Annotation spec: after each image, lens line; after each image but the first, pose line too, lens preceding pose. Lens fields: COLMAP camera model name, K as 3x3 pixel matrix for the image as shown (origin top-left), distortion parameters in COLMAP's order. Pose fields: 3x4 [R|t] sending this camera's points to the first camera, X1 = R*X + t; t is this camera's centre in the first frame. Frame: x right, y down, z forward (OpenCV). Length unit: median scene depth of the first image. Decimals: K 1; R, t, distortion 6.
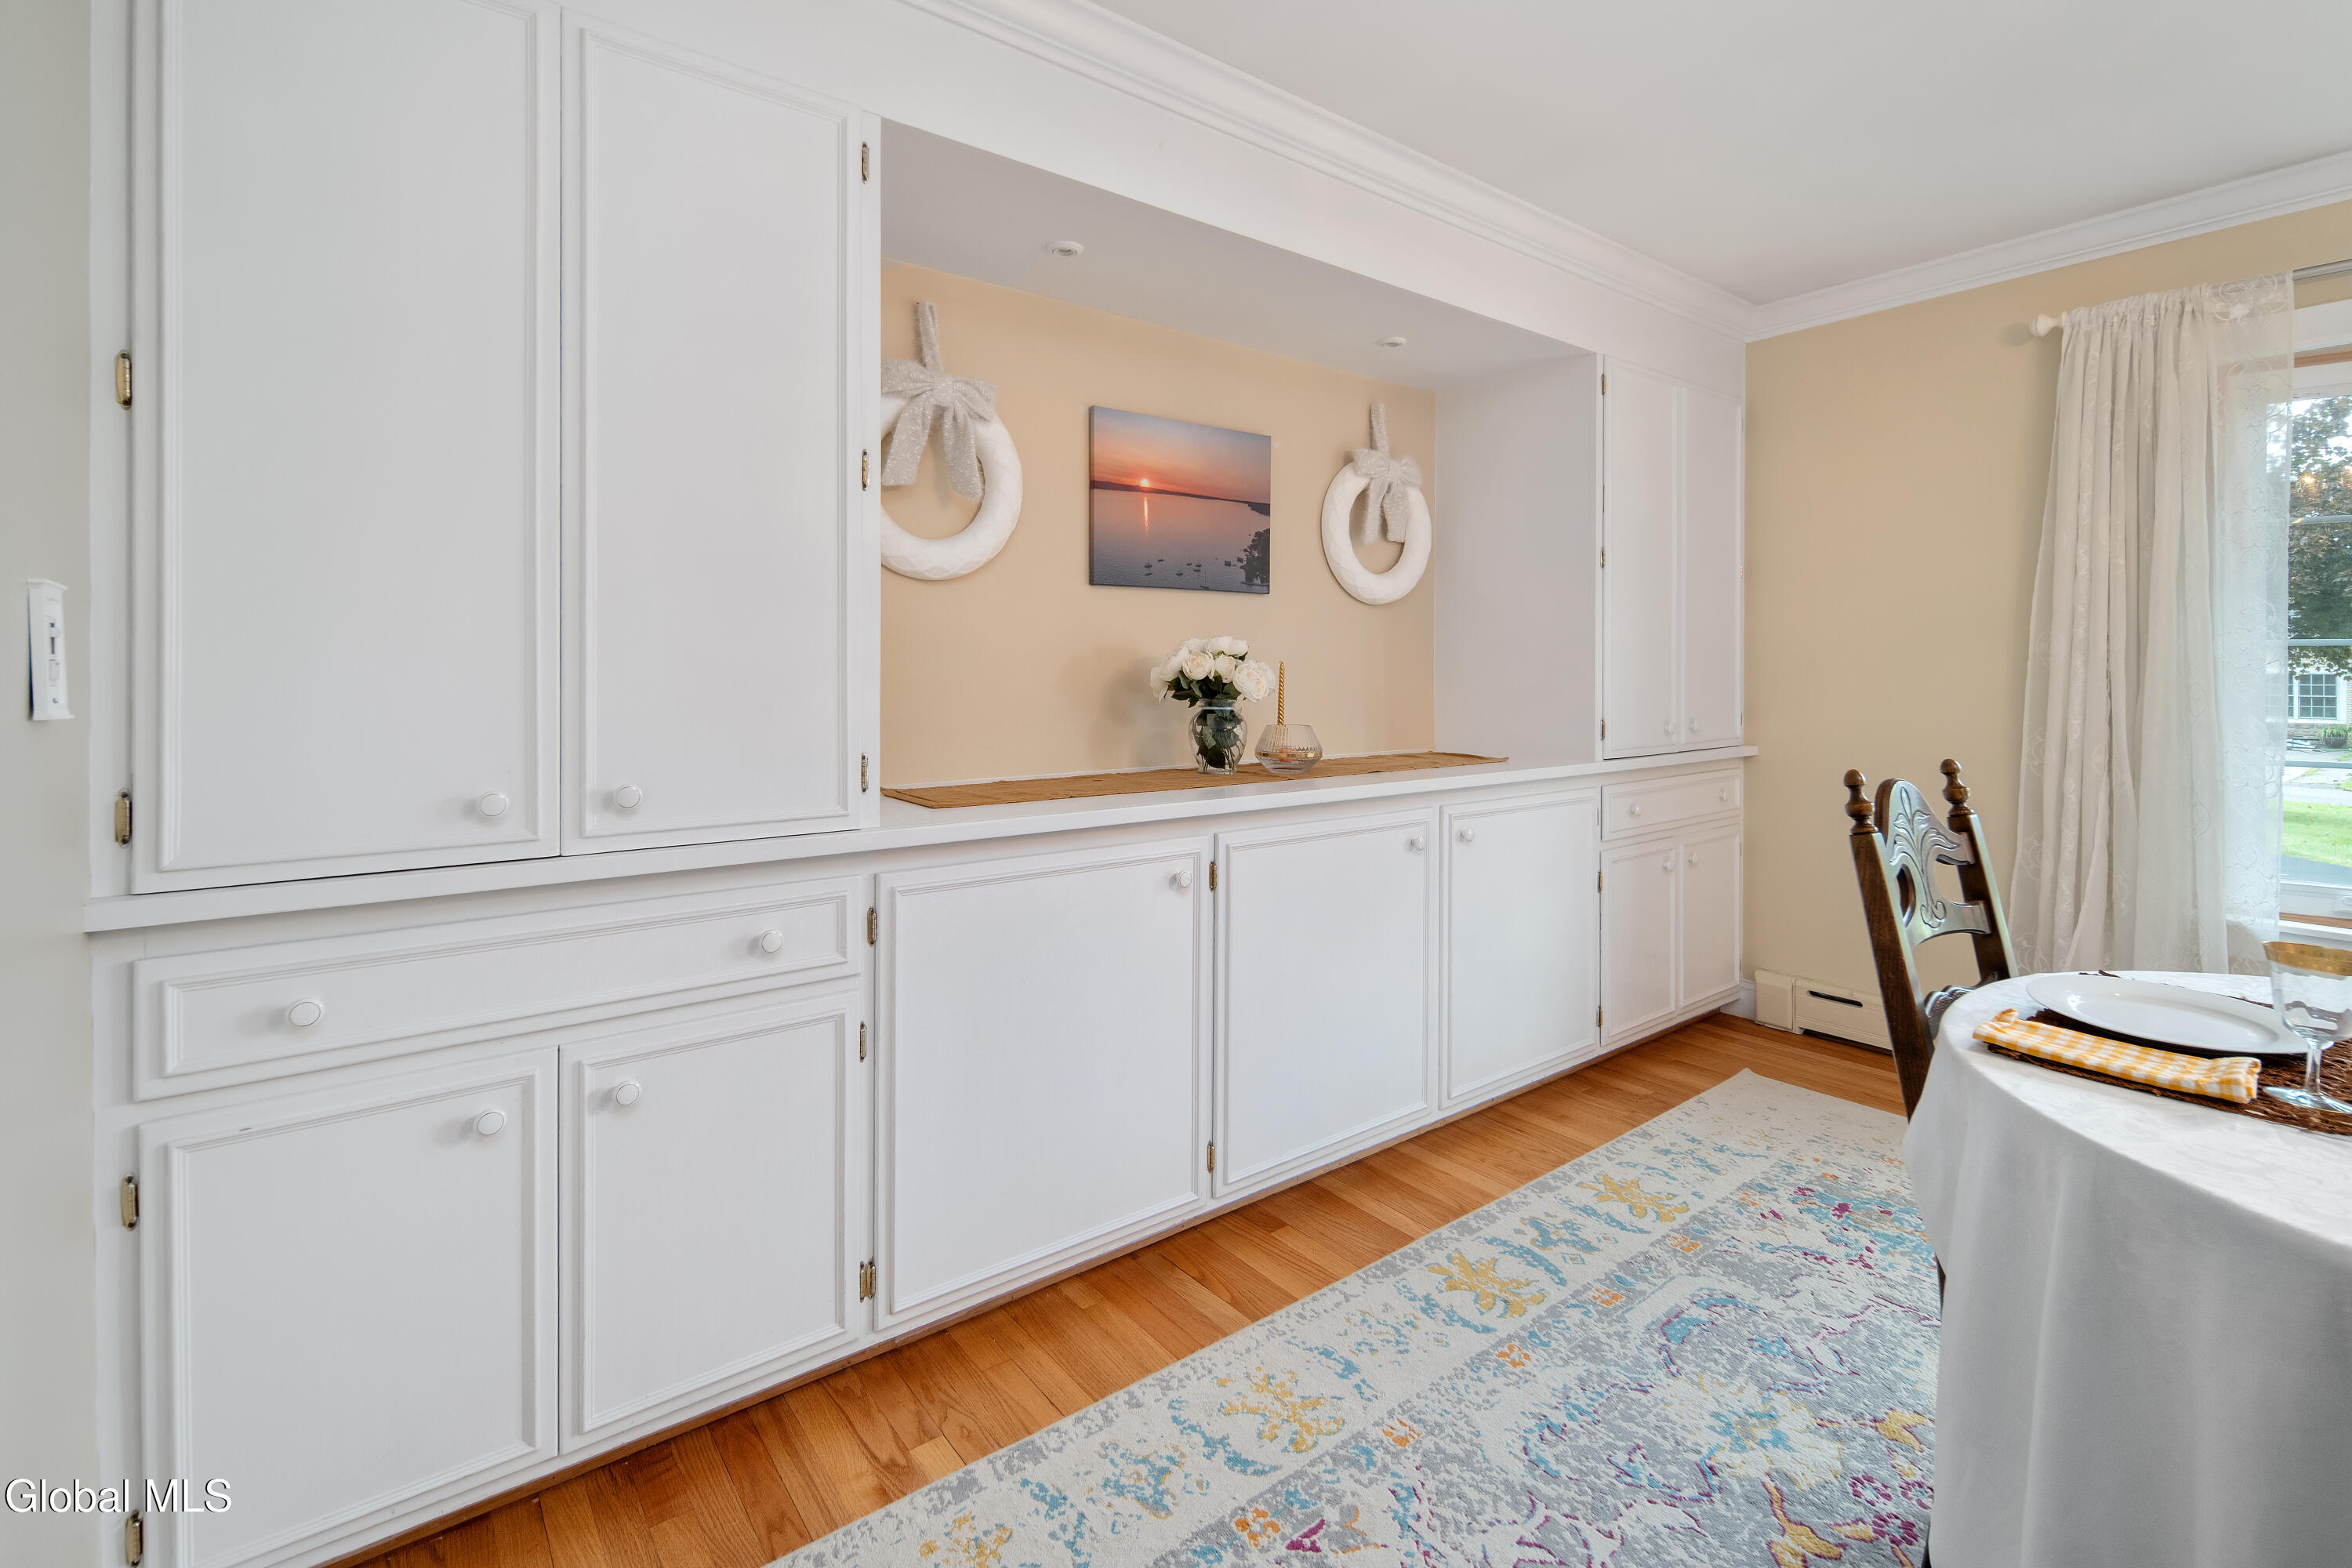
lens RADIAL K [[1050.9, 0, 1164.7], [0, 1050.9, 681.8], [0, 0, 1]] dist [0.003041, -0.002415]
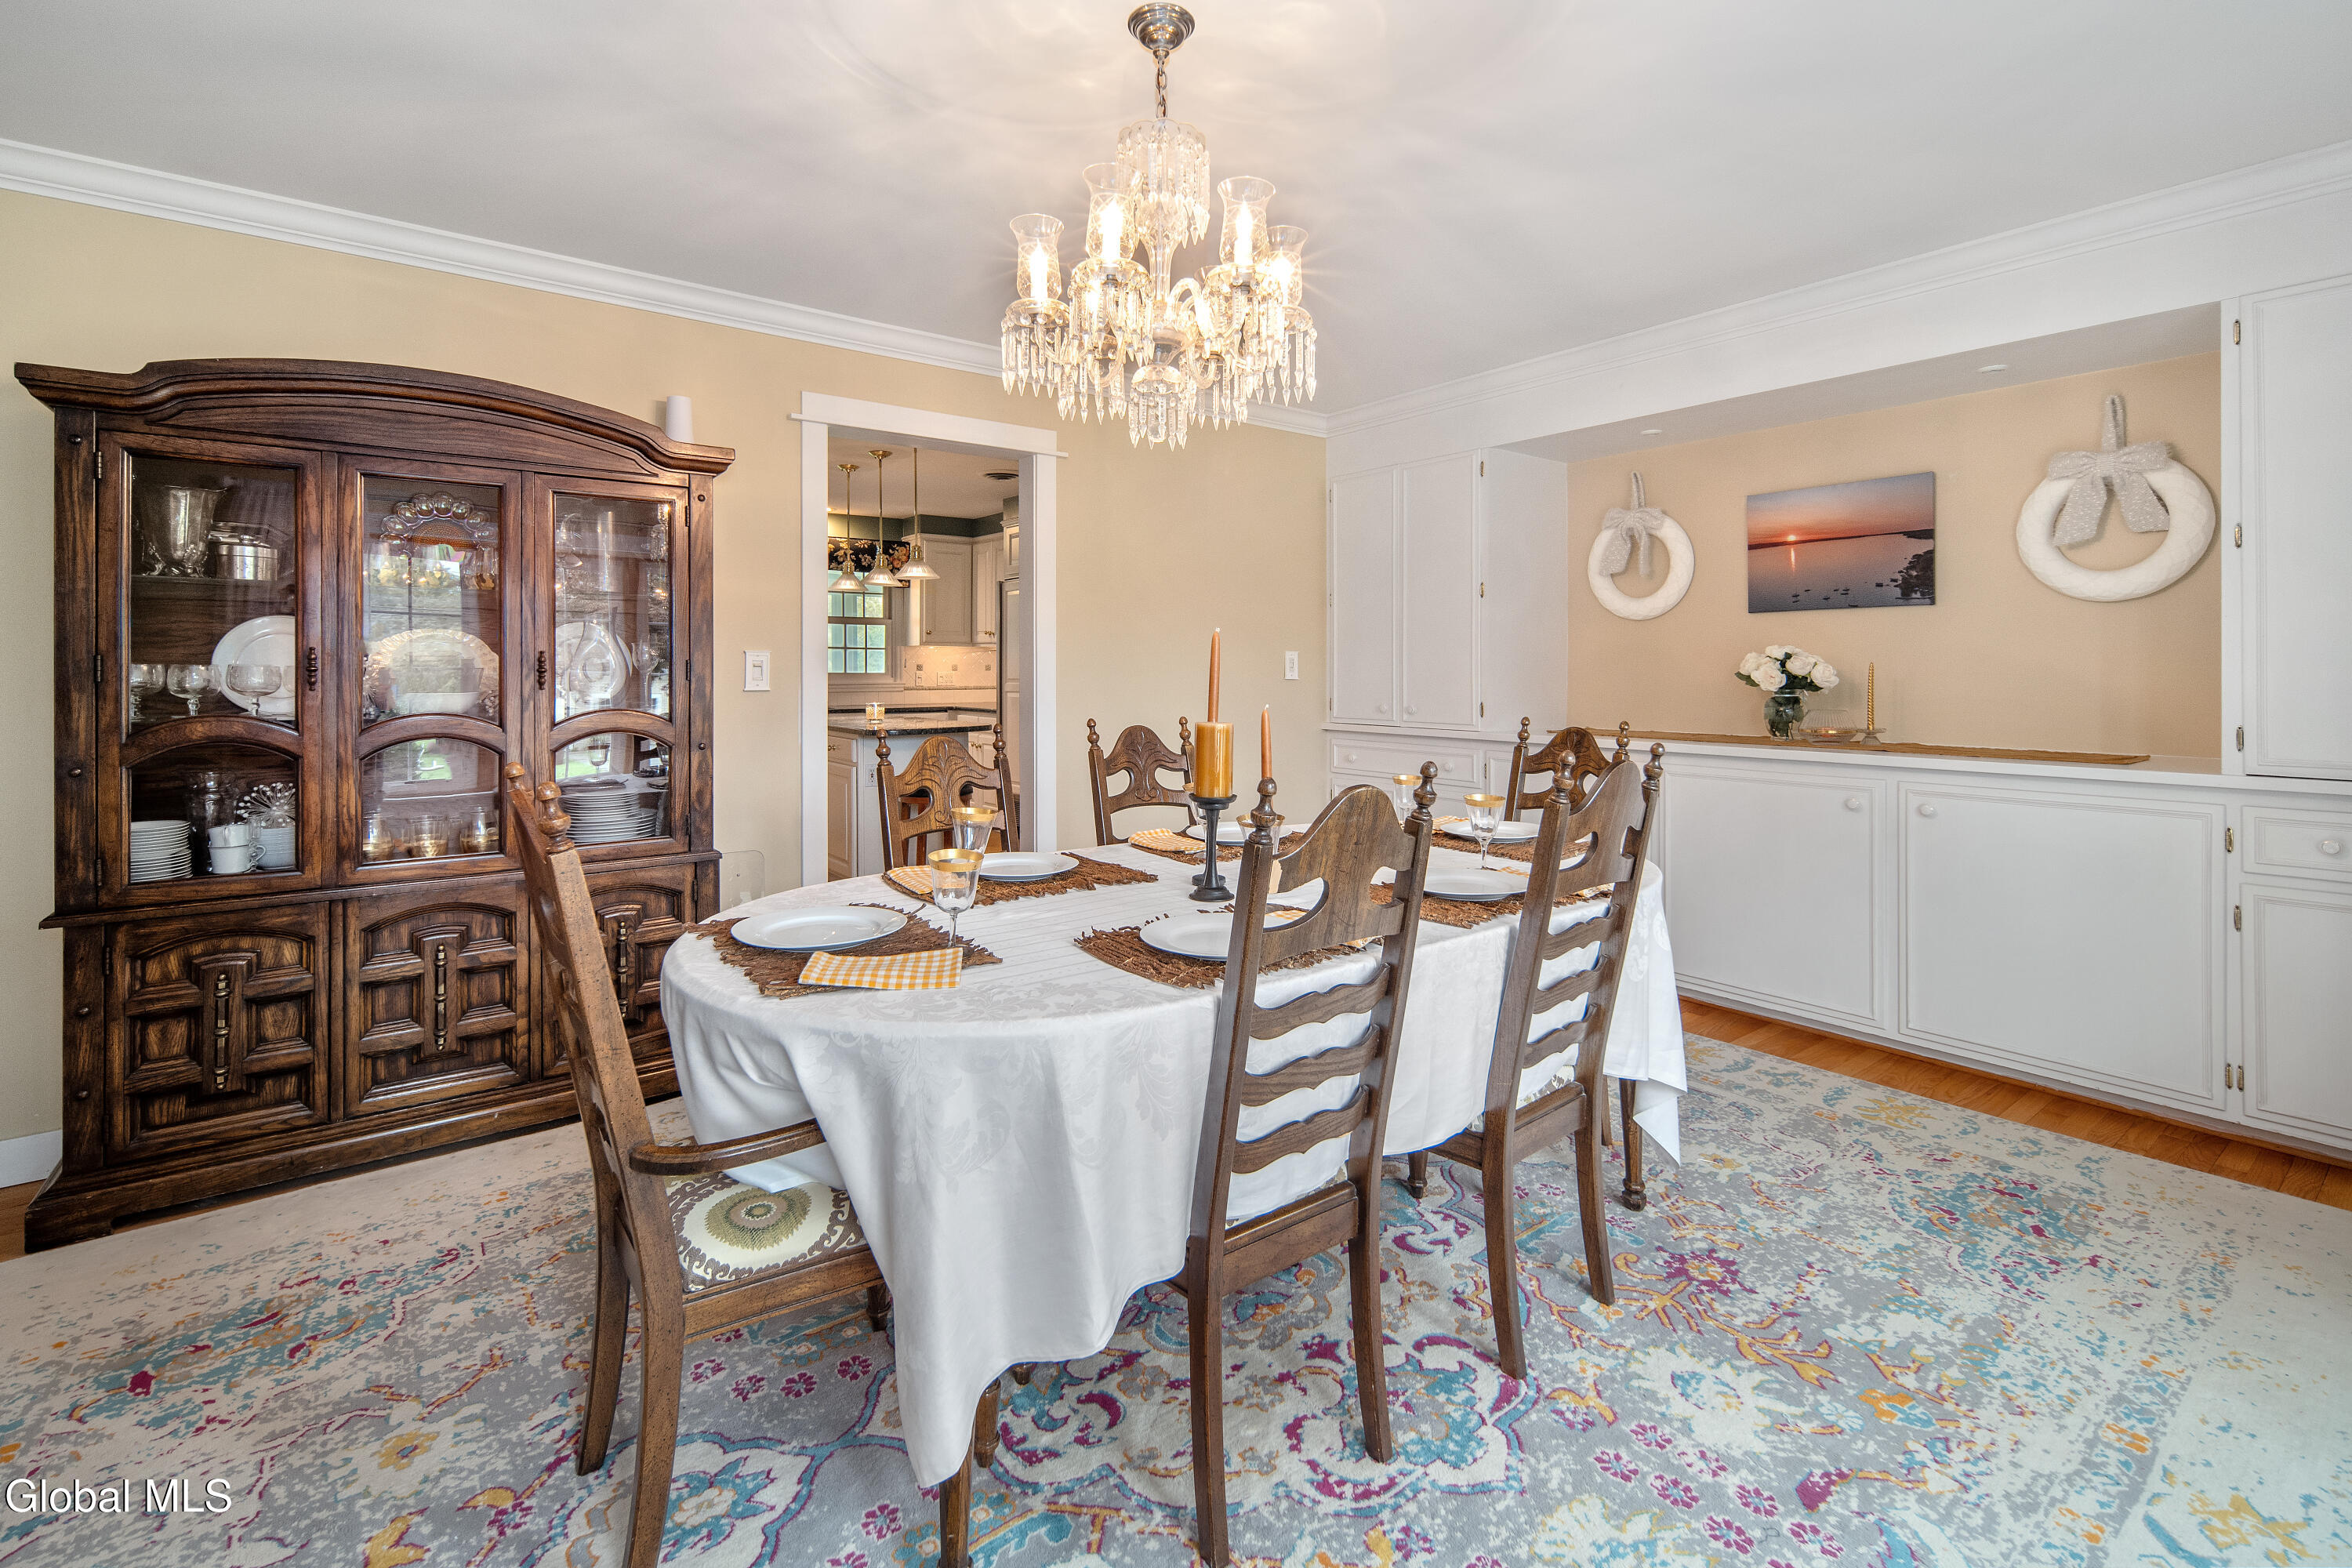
lens RADIAL K [[1050.9, 0, 1180.7], [0, 1050.9, 671.3], [0, 0, 1]] dist [0.003041, -0.002415]
pose [[0.019637, 0.000400, -0.999807, 1.557139], [-0.012053, 0.999927, 0.000163, 0.002337], [0.999735, 0.012048, 0.019640, 0.160785]]
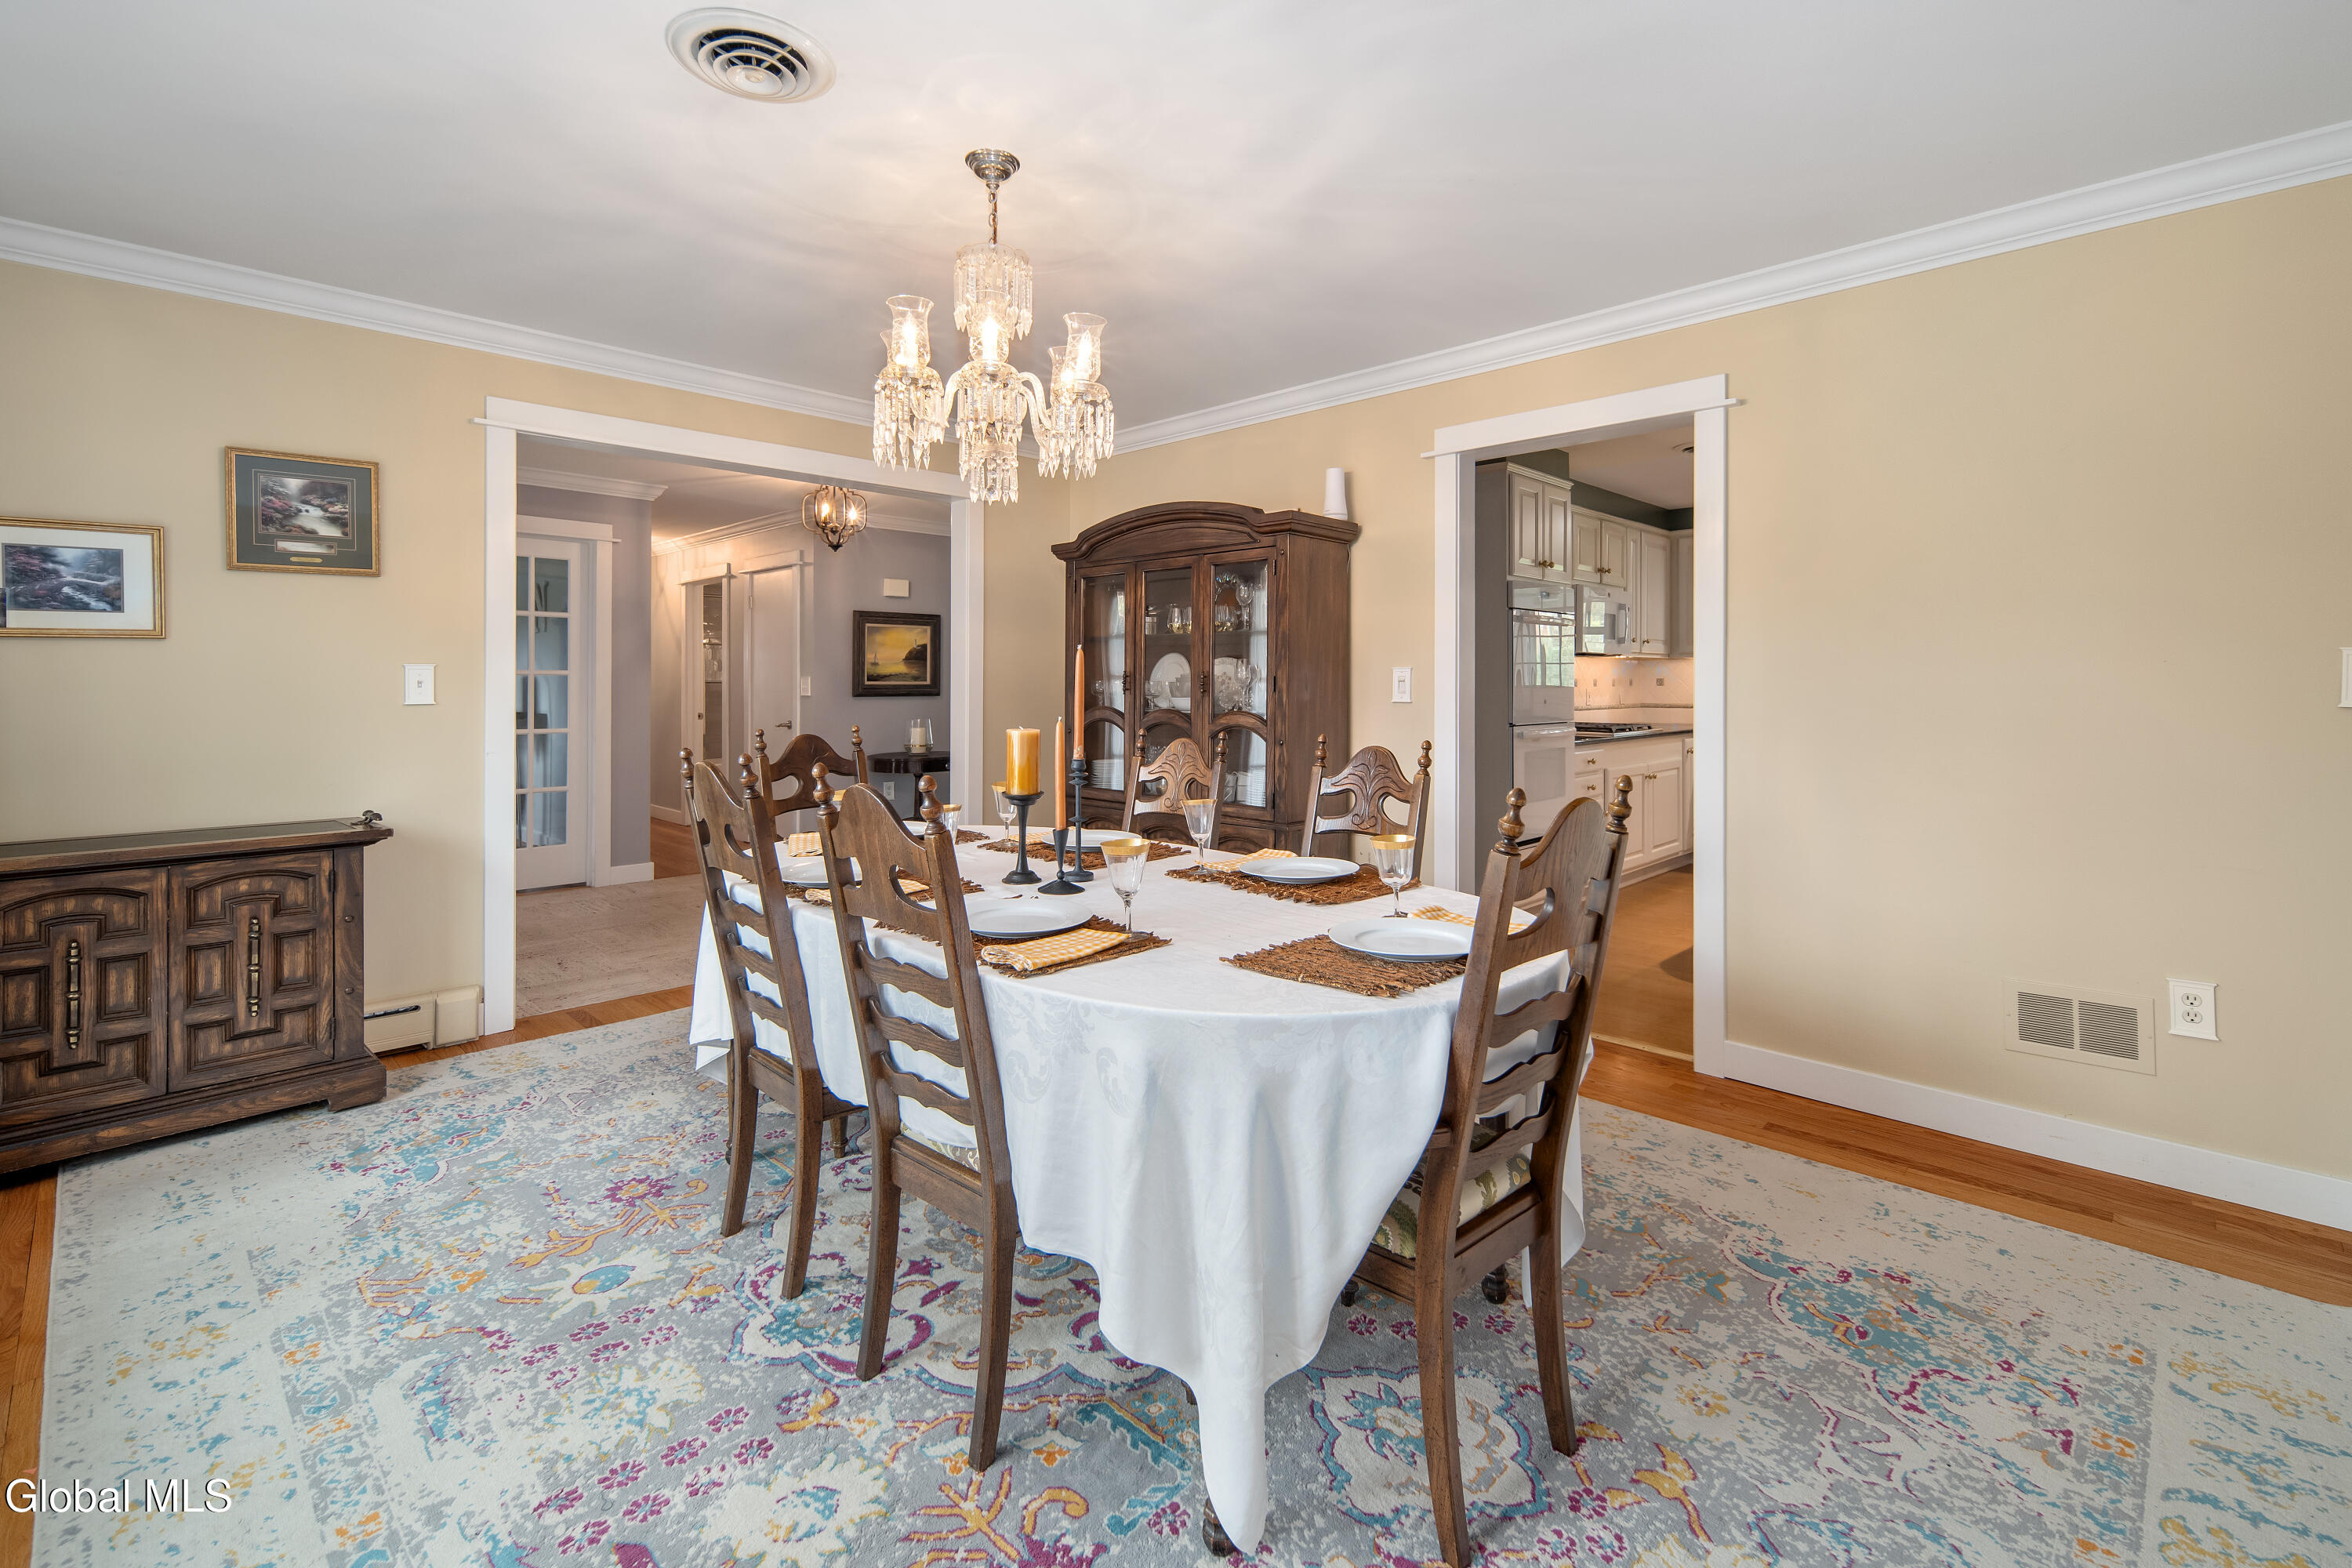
lens RADIAL K [[1050.9, 0, 1174.6], [0, 1050.9, 684.9], [0, 0, 1]] dist [0.003041, -0.002415]
pose [[-0.989131, -0.001987, -0.147022, 0.741619], [-0.004391, 0.999862, 0.016029, -0.014825], [0.146970, 0.016500, -0.989003, 1.157737]]
